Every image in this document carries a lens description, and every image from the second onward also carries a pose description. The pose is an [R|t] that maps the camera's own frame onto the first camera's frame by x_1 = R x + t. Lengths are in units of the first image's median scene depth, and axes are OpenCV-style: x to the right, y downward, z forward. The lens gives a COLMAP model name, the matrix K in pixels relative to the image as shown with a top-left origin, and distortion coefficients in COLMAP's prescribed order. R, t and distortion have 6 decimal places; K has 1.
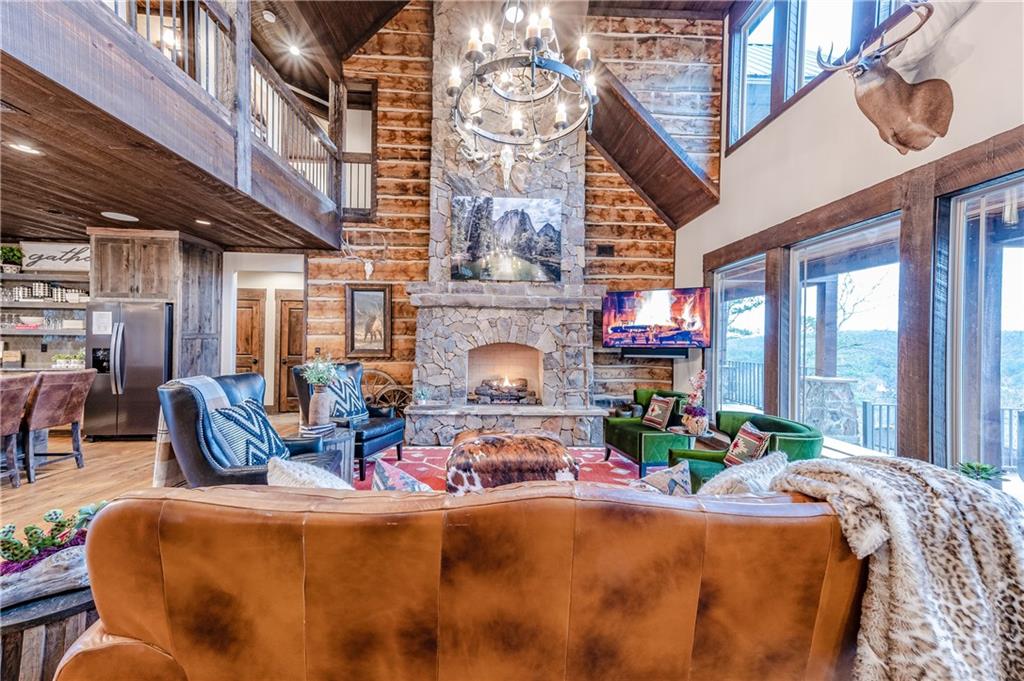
lens RADIAL K [[391.0, 0, 516.0], [0, 391.0, 341.7], [0, 0, 1]] dist [0.023667, 0.000253]
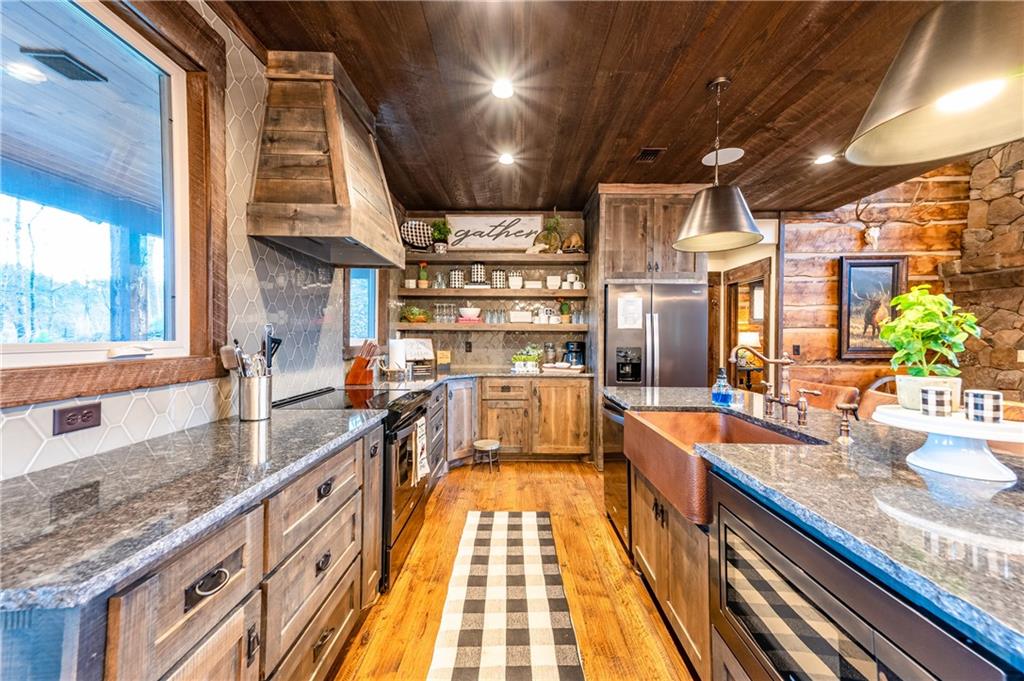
lens RADIAL K [[391.0, 0, 508.1], [0, 391.0, 337.5], [0, 0, 1]] dist [0.023667, 0.000253]
pose [[0.996731, -0.004758, -0.080650, -1.004204], [0.005010, 0.999983, 0.002927, -0.004759], [0.080635, -0.003322, 0.996738, 0.226350]]
